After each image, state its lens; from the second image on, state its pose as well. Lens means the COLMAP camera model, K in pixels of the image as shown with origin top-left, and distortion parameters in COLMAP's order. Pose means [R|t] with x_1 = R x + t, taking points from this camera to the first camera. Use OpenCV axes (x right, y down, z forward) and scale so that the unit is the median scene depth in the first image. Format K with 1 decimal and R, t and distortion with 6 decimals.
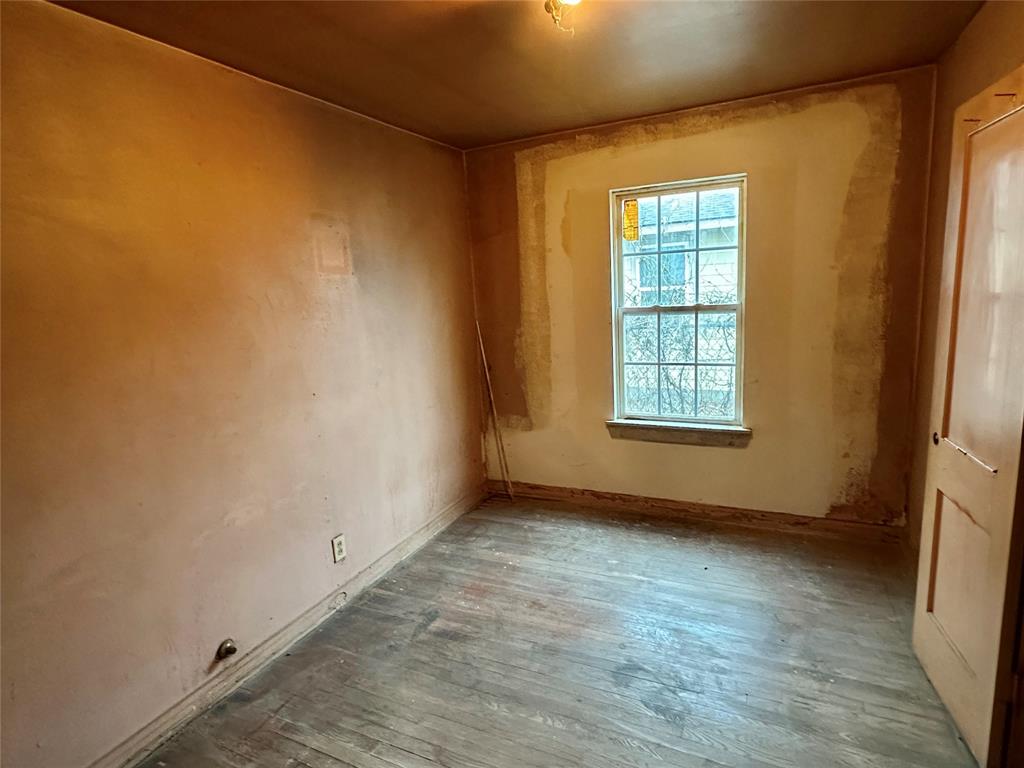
lens RADIAL K [[551.4, 0, 511.7], [0, 551.4, 383.4], [0, 0, 1]] dist [-0.002689, 0.000123]
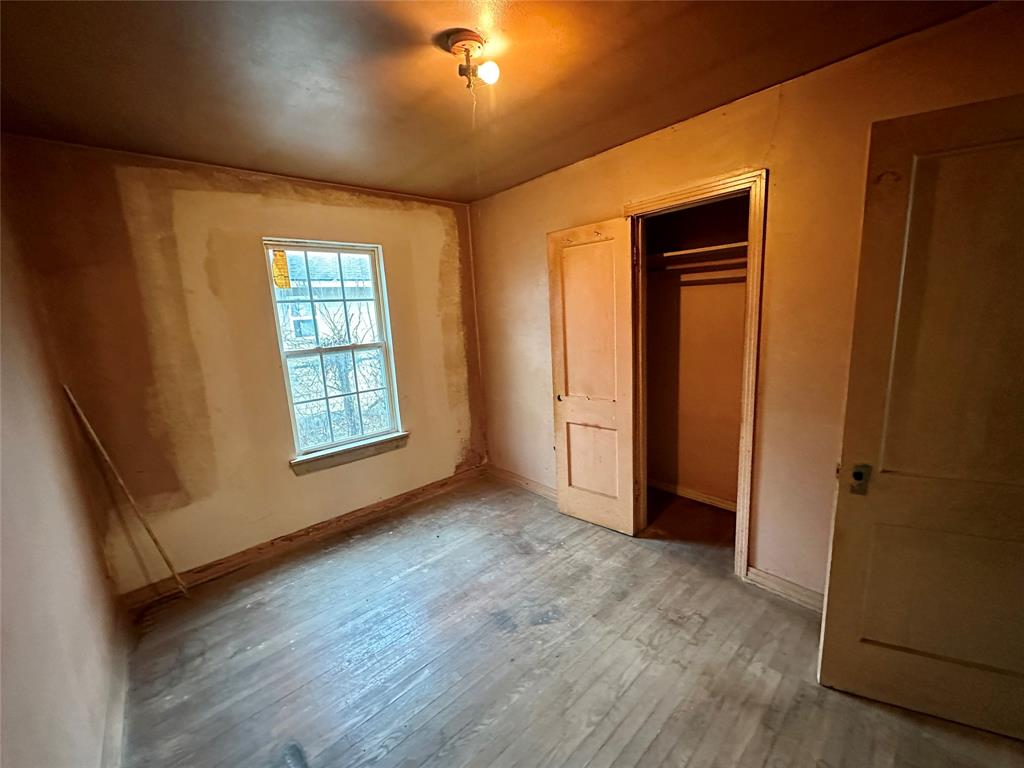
lens RADIAL K [[408.8, 0, 506.1], [0, 408.8, 383.2], [0, 0, 1]] dist [-0.000696, 0.000339]
pose [[0.393481, -0.125866, 0.910676, -0.368905], [0.197447, 0.979038, 0.050002, -0.036072], [-0.897880, 0.160135, 0.410084, 0.331643]]
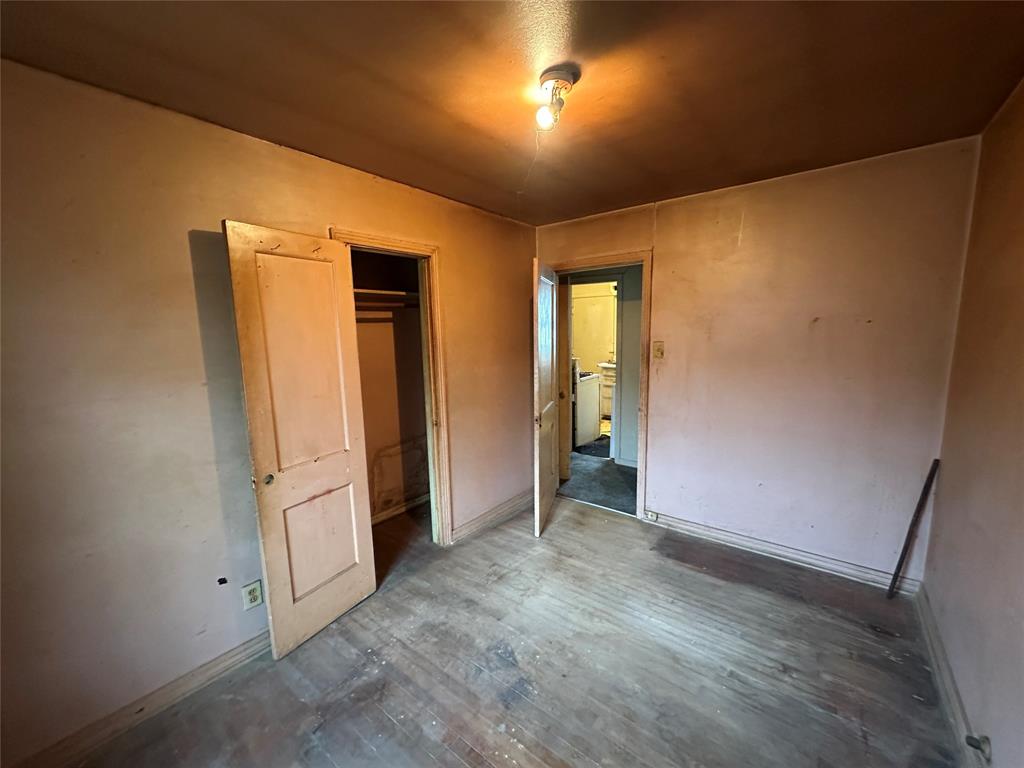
lens RADIAL K [[408.8, 0, 516.6], [0, 408.8, 381.5], [0, 0, 1]] dist [-0.000696, 0.000339]
pose [[-0.975493, 0.048781, 0.214553, 0.000609], [0.111155, 0.950791, 0.289209, -0.189159], [-0.189887, 0.305970, -0.932912, 0.999254]]
